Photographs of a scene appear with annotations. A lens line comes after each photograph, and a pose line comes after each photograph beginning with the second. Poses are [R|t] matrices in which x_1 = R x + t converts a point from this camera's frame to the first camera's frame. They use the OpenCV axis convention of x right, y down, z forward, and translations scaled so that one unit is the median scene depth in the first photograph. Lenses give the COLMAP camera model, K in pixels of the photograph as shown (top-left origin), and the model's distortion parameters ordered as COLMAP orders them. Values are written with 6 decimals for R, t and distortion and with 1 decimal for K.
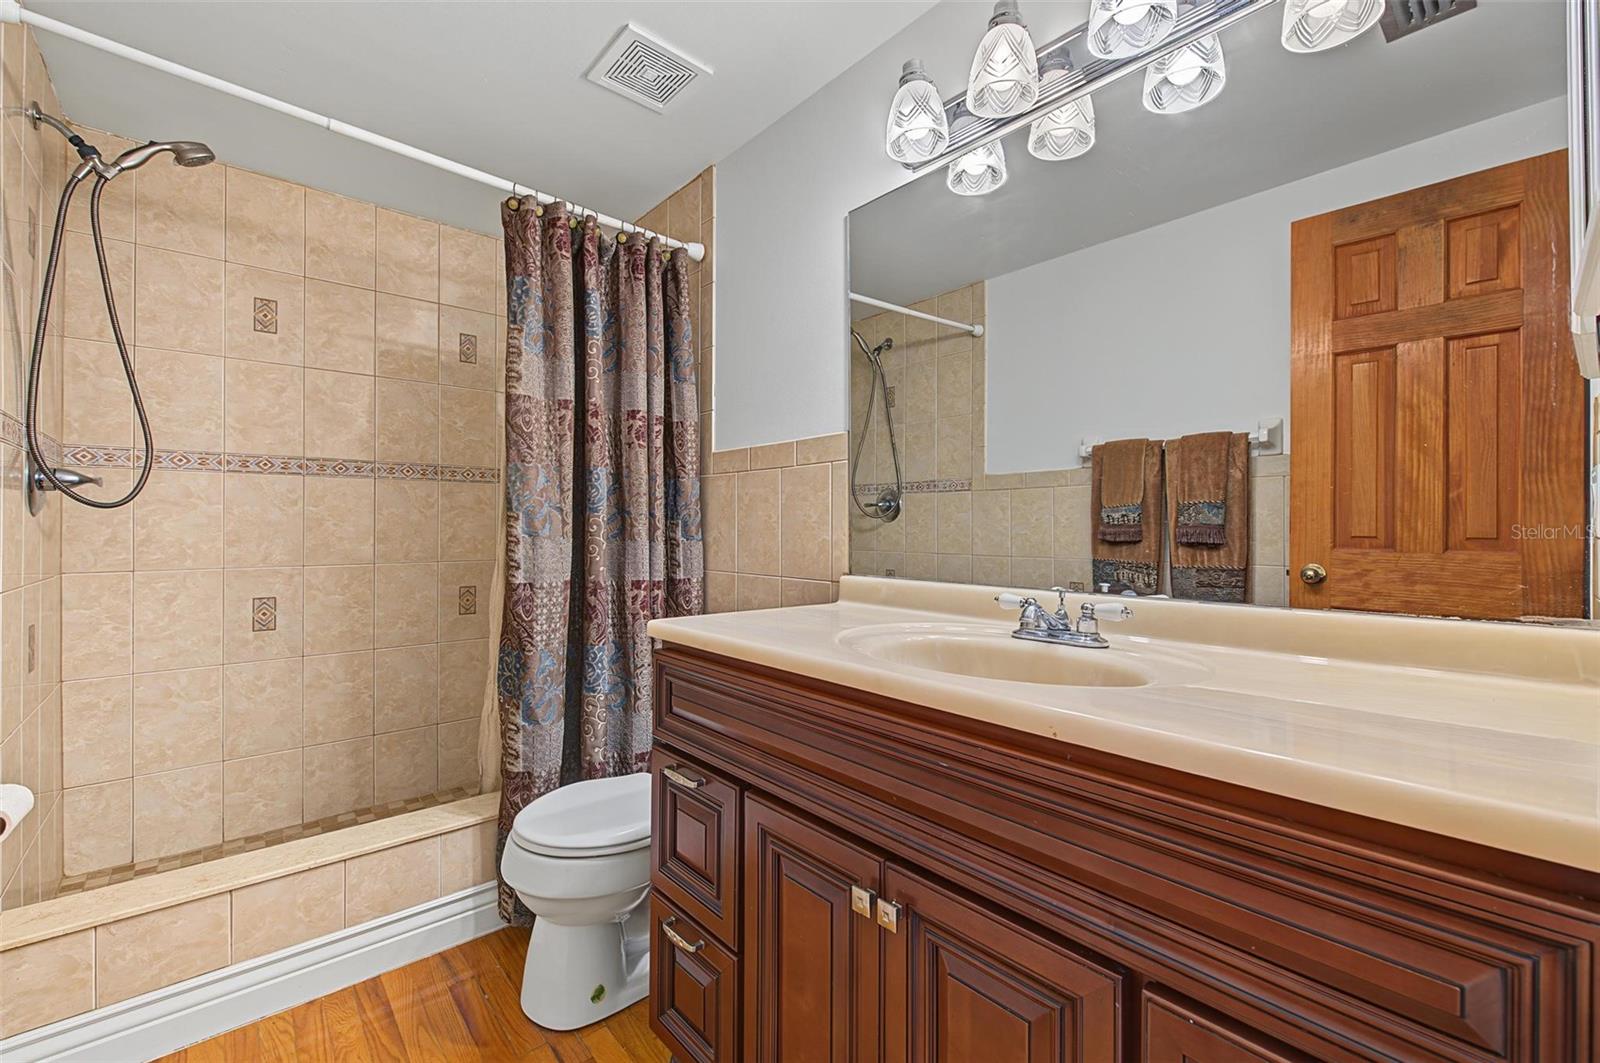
lens RADIAL K [[657.7, 0, 796.9], [0, 657.7, 521.6], [0, 0, 1]] dist [0.002160, -0.003461]
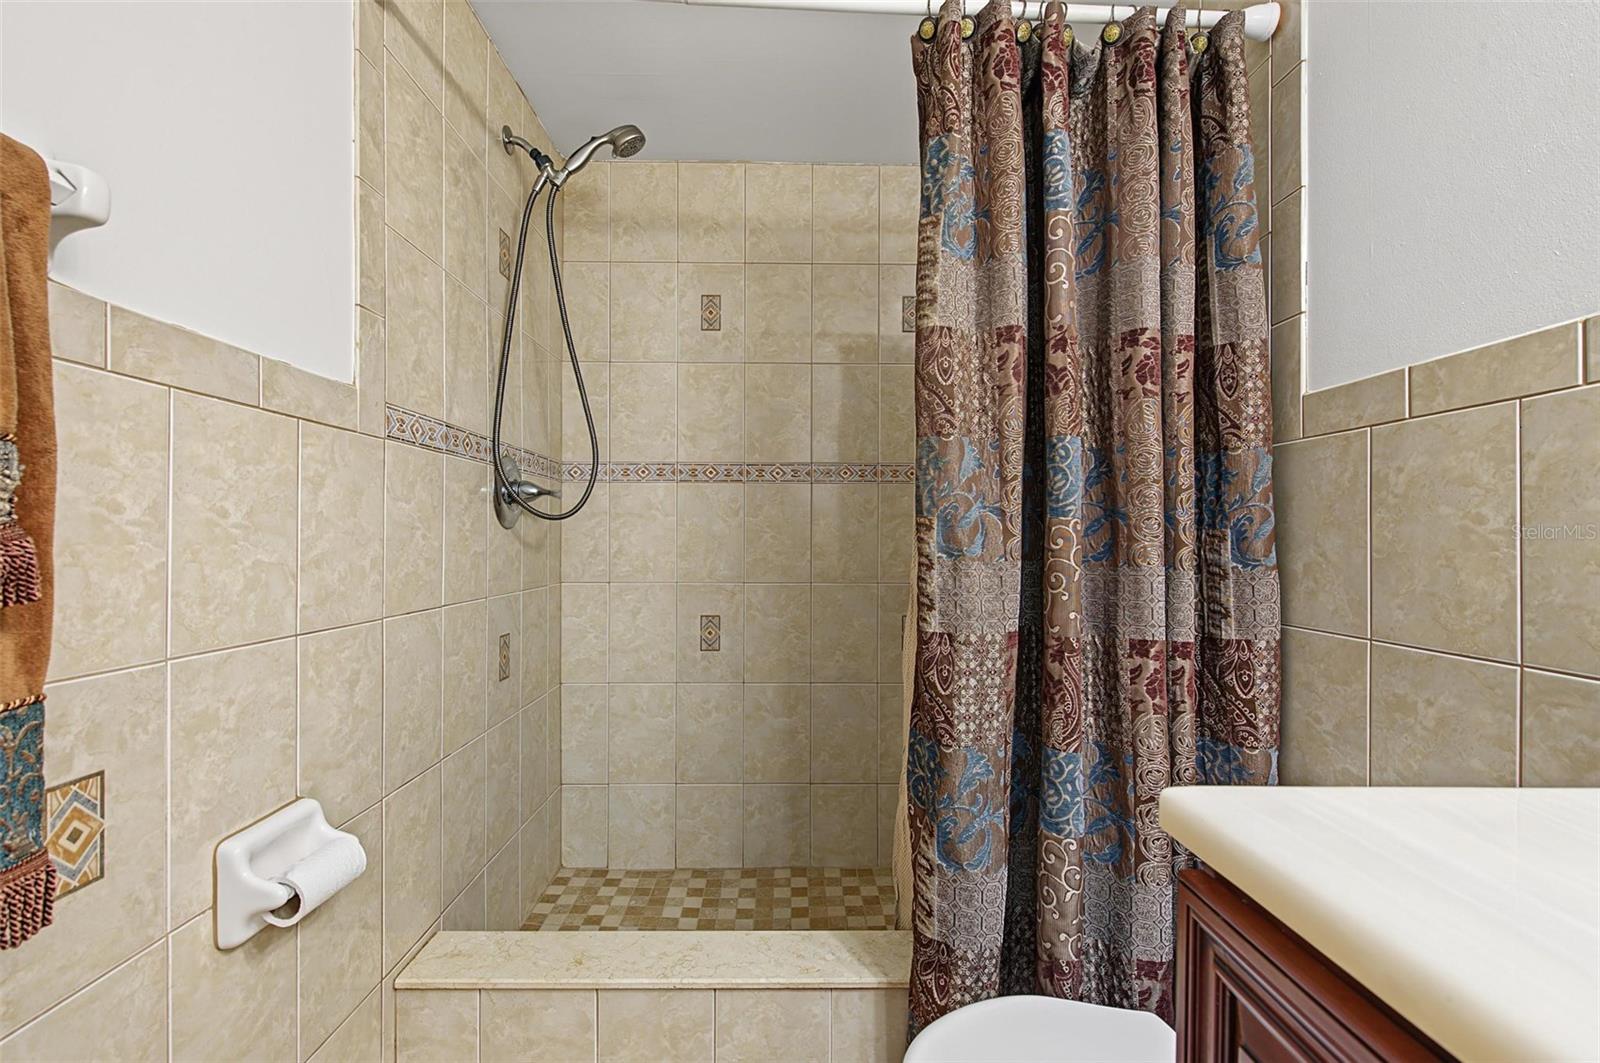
lens RADIAL K [[697.1, 0, 800.1], [0, 697.1, 535.4], [0, 0, 1]] dist [-0.000843, 0.000094]
pose [[0.762761, -0.000694, -0.646680, -0.082350], [0.001712, 0.999998, 0.000946, 0.001757], [0.646678, -0.001828, 0.762761, 0.365788]]
